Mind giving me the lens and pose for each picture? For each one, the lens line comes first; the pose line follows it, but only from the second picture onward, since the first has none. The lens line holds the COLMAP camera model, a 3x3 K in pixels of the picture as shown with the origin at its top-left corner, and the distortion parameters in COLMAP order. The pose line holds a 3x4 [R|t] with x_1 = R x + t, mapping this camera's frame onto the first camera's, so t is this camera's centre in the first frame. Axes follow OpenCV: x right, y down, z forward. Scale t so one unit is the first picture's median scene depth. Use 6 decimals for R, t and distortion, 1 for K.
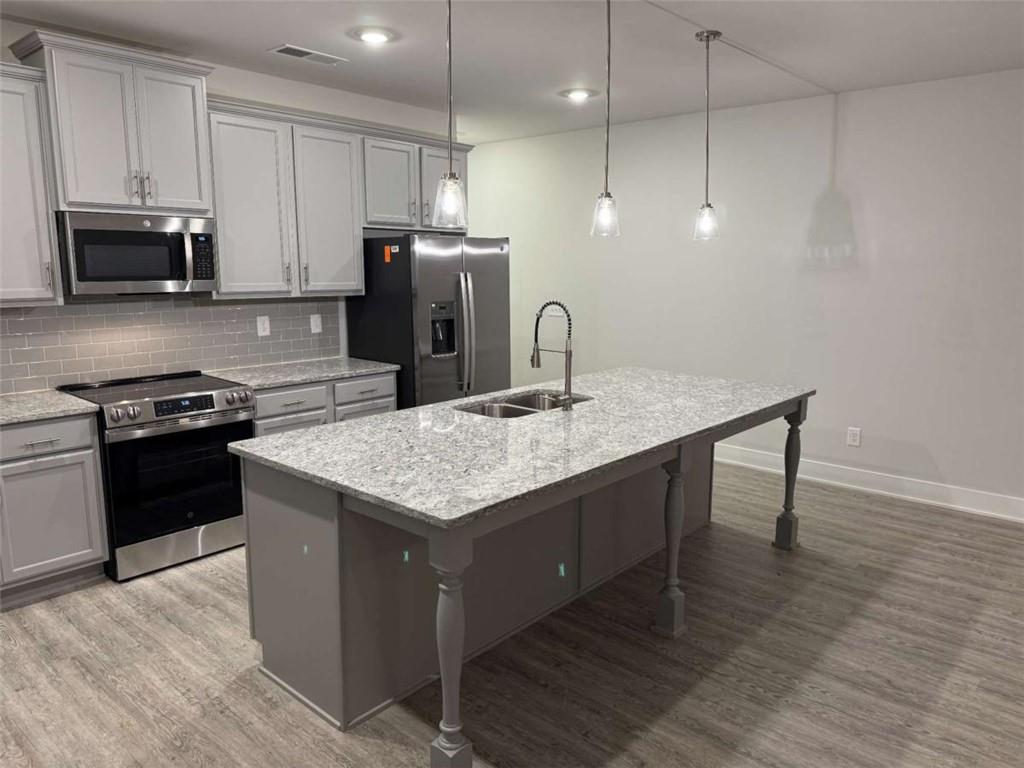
lens RADIAL K [[716.4, 0, 513.7], [0, 716.4, 384.2], [0, 0, 1]] dist [0.087604, -0.107856]
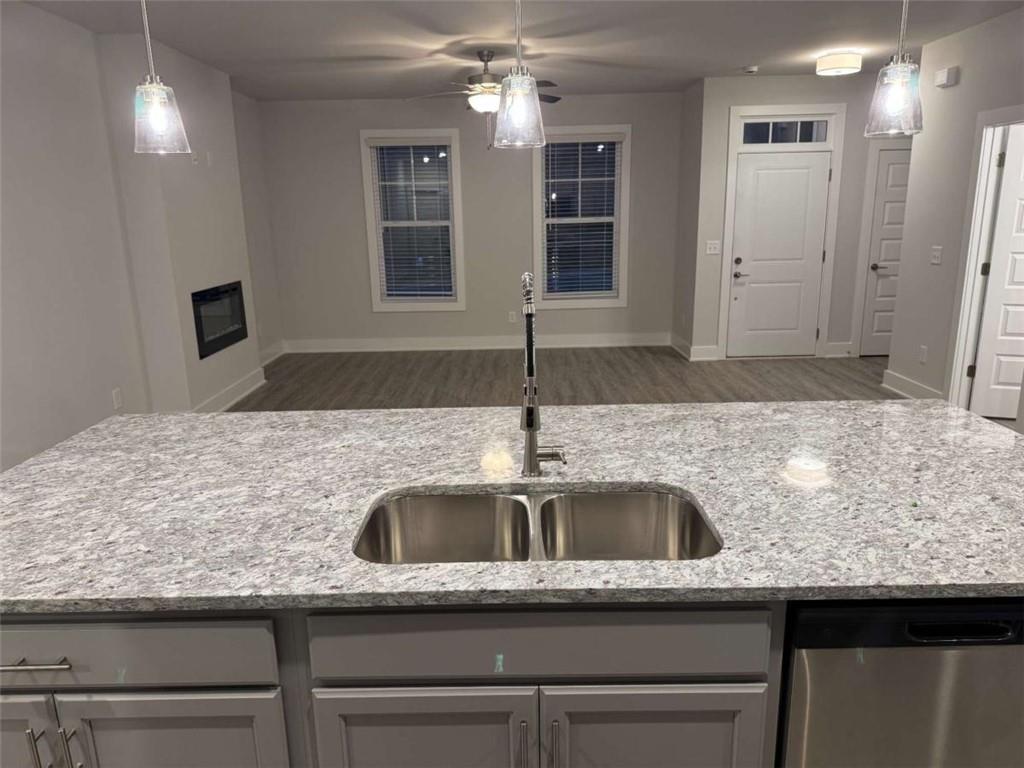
lens RADIAL K [[716.4, 0, 513.7], [0, 716.4, 384.2], [0, 0, 1]] dist [0.087604, -0.107856]
pose [[-0.665893, -0.167829, 0.726925, -0.268652], [0.143219, 0.927489, 0.345329, -0.197720], [-0.732171, 0.334062, -0.593572, 1.198148]]
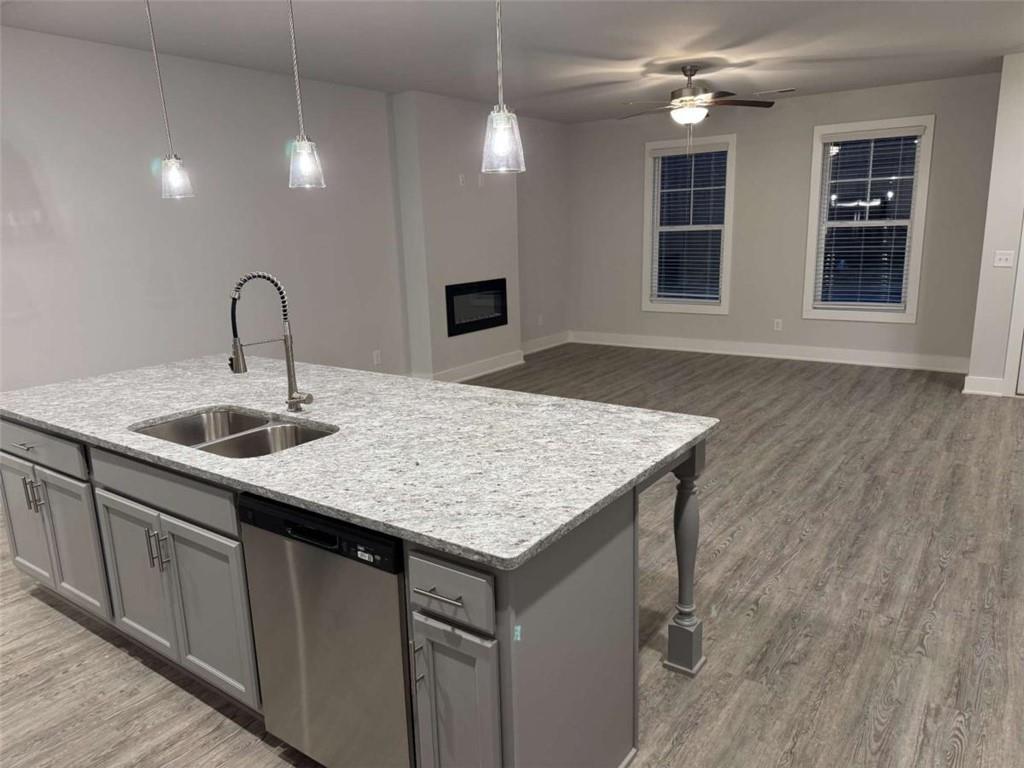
lens RADIAL K [[716.4, 0, 513.7], [0, 716.4, 384.2], [0, 0, 1]] dist [0.087604, -0.107856]
pose [[-0.113564, -0.221016, 0.968636, -0.653224], [0.196030, 0.950793, 0.239927, -0.124269], [-0.974000, 0.217129, -0.064651, 0.742435]]
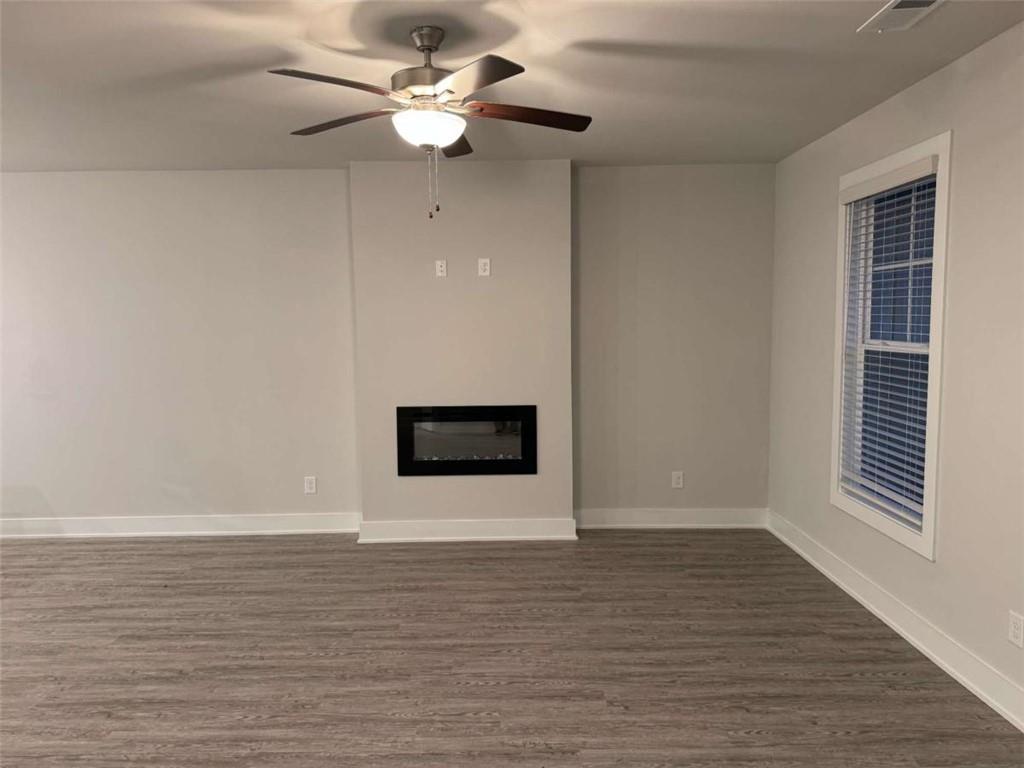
lens RADIAL K [[710.5, 0, 513.8], [0, 710.5, 407.2], [0, 0, 1]] dist [-0.013414, 0.001890]
pose [[0.740695, -0.103078, 0.663887, 0.517115], [0.134025, 0.990968, 0.004330, 0.070491], [-0.658337, 0.085770, 0.747820, -0.451548]]
